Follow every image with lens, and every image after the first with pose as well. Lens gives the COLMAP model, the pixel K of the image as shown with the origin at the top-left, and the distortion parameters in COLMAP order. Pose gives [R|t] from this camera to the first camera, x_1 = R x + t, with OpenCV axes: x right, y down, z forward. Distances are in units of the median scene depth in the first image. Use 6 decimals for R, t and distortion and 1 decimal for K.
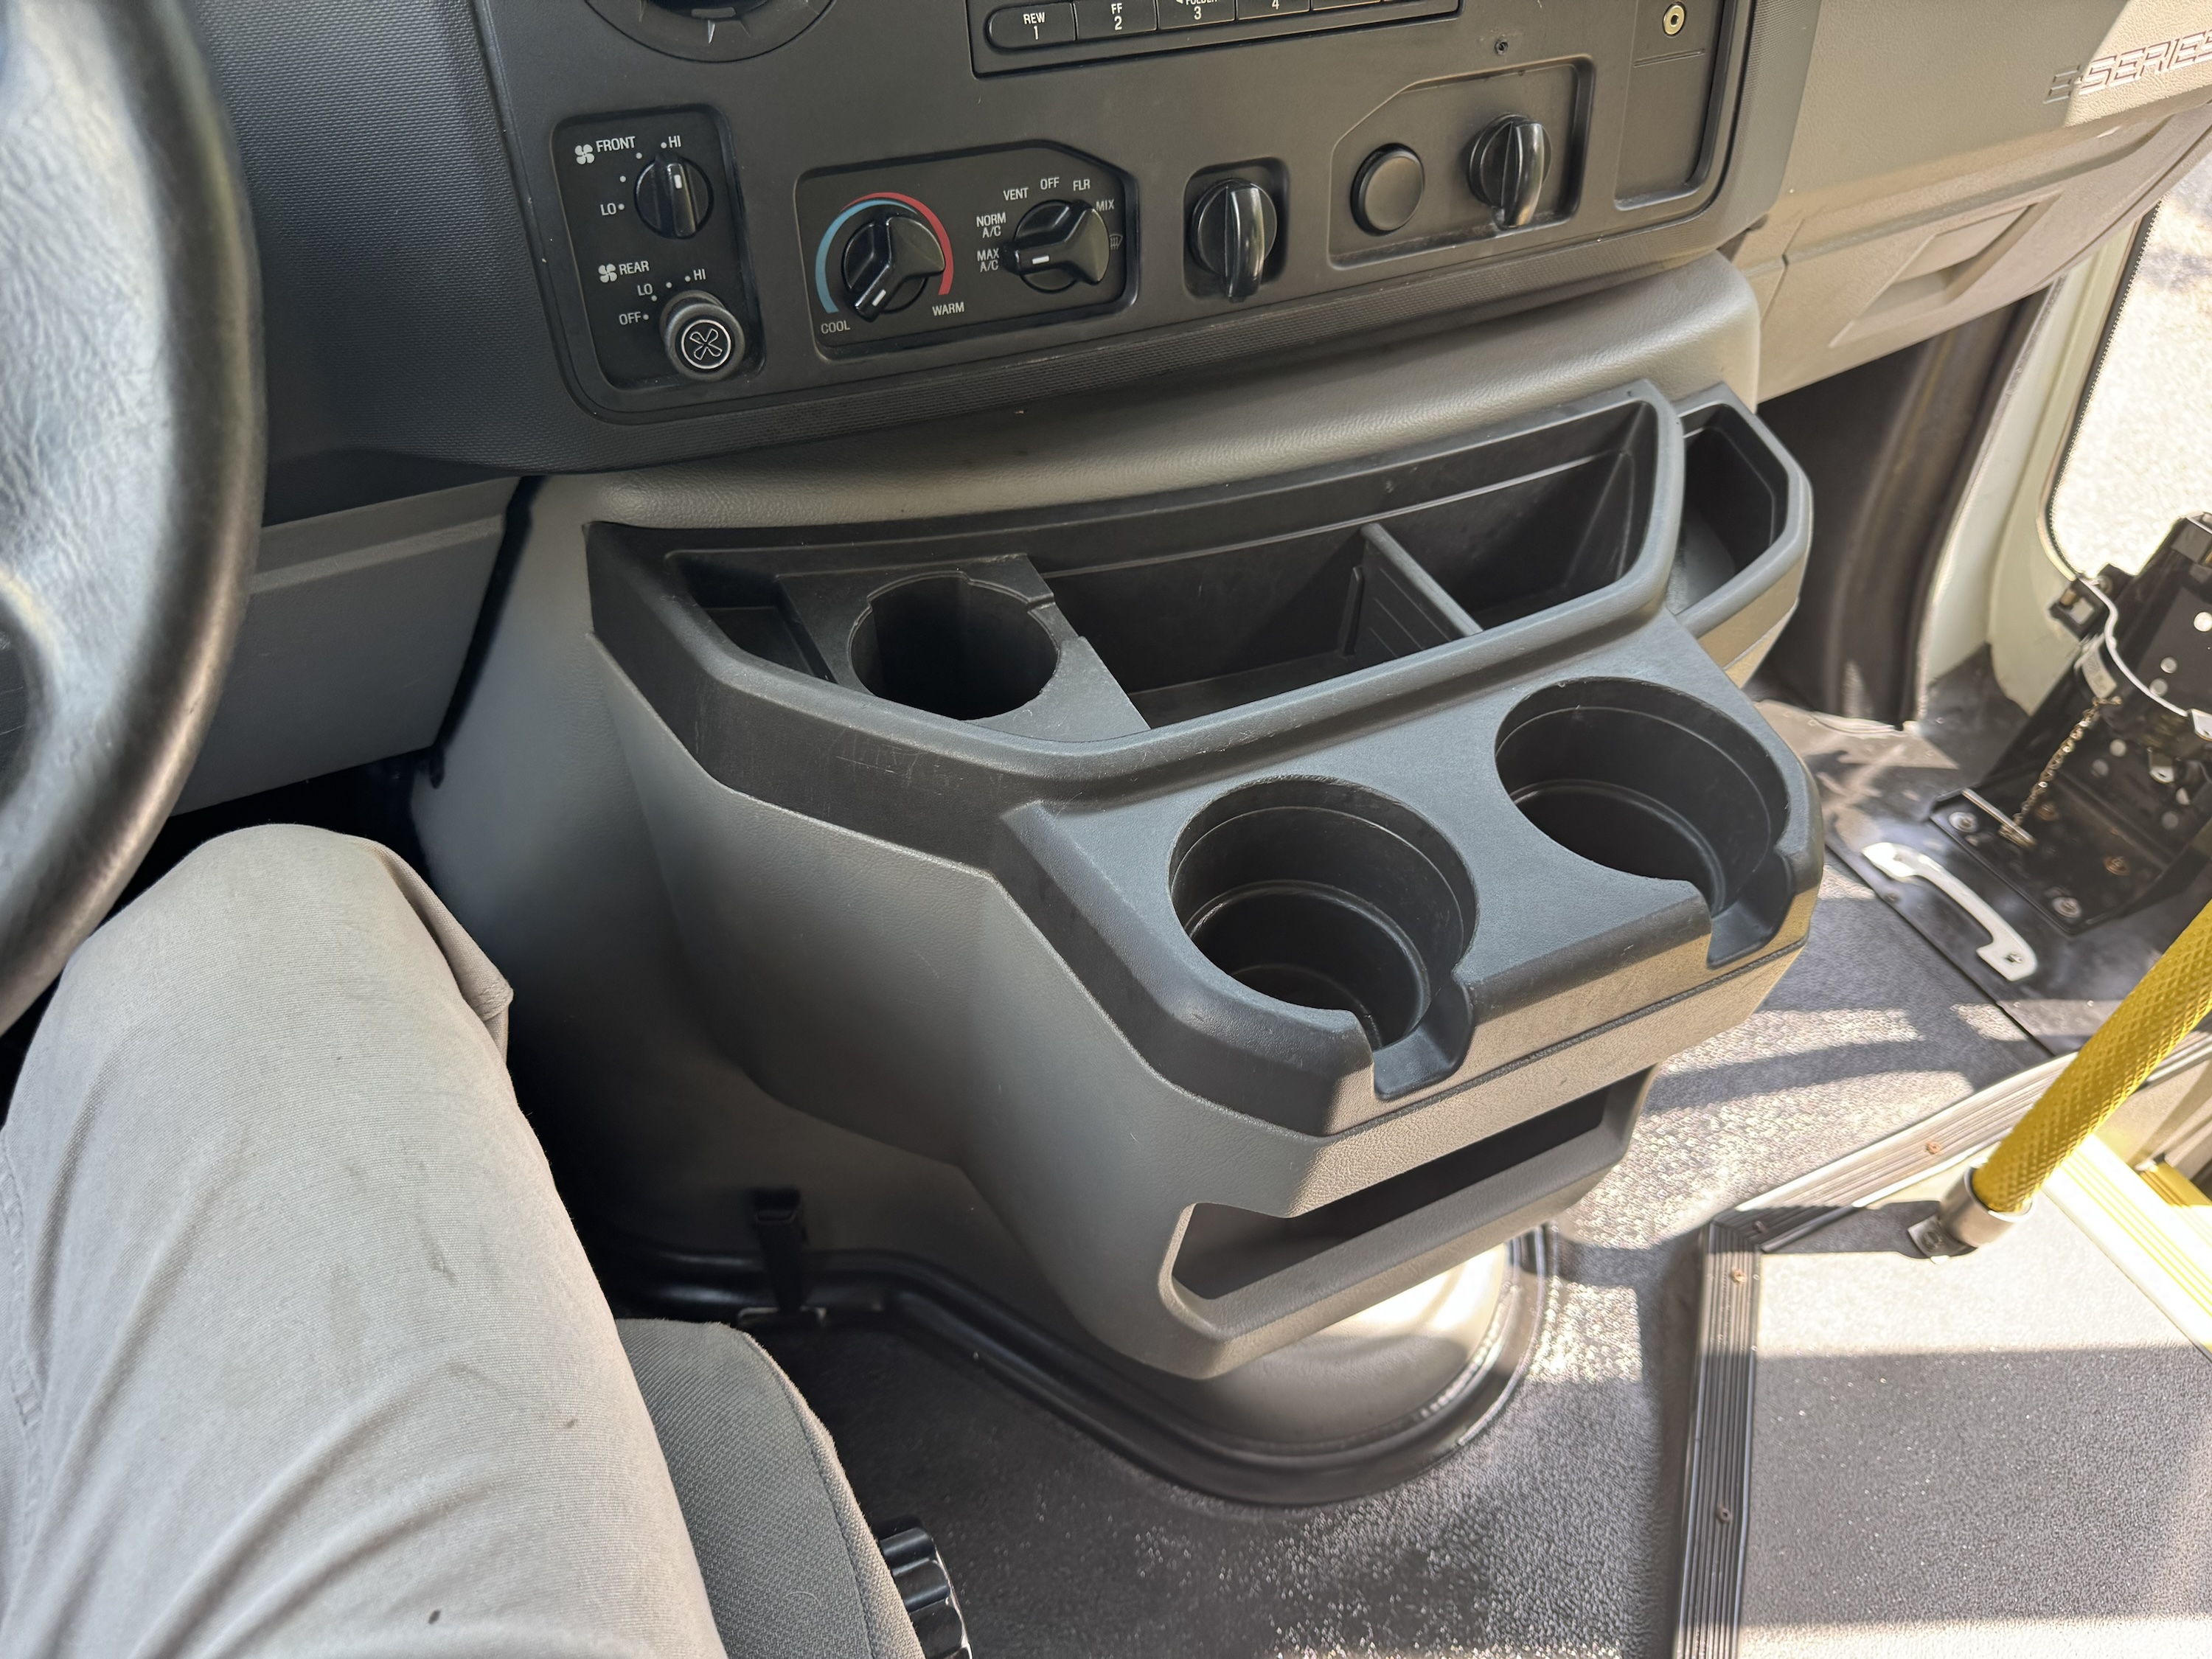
lens RADIAL K [[1561.7, 0, 1022.0], [0, 1561.7, 856.5], [0, 0, 1]] dist [0.009566, -0.020472]
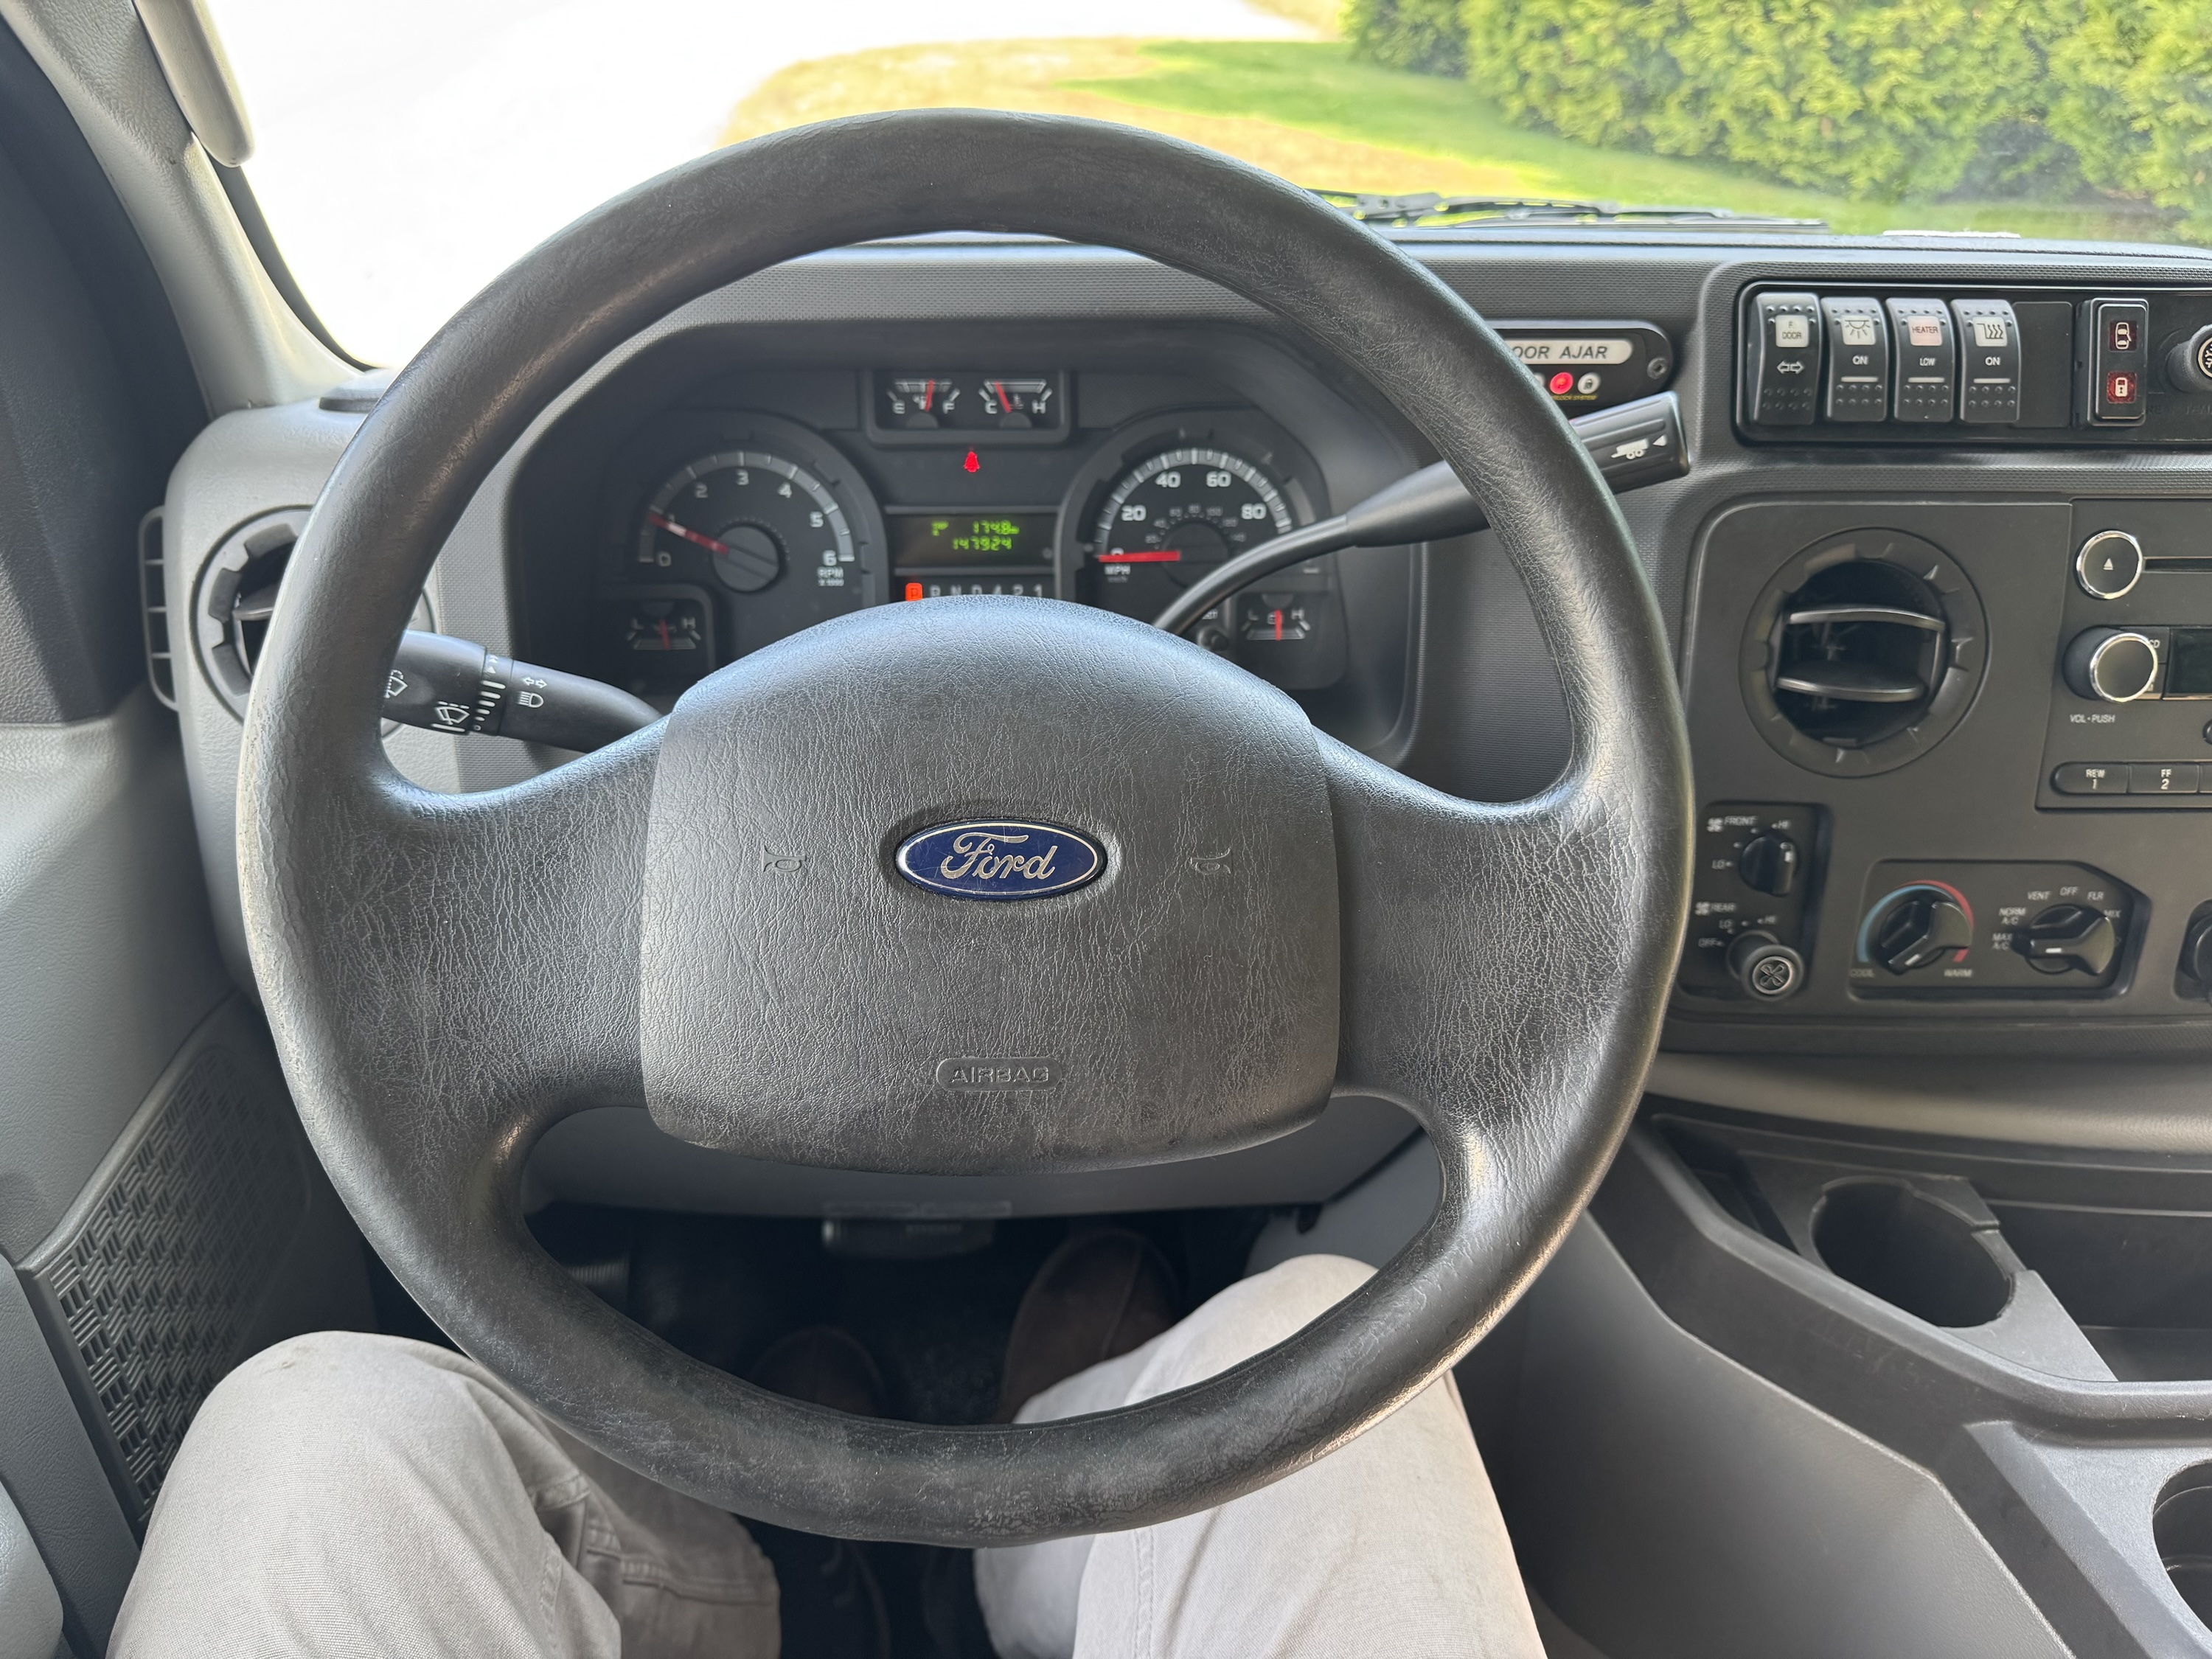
lens RADIAL K [[1561.7, 0, 1024.4], [0, 1561.7, 846.7], [0, 0, 1]] dist [0.009566, -0.020472]
pose [[0.930409, 0.175685, -0.321673, -0.331035], [-0.259388, 0.935675, -0.239227, 0.026429], [0.258953, 0.306017, 0.916131, -0.289897]]
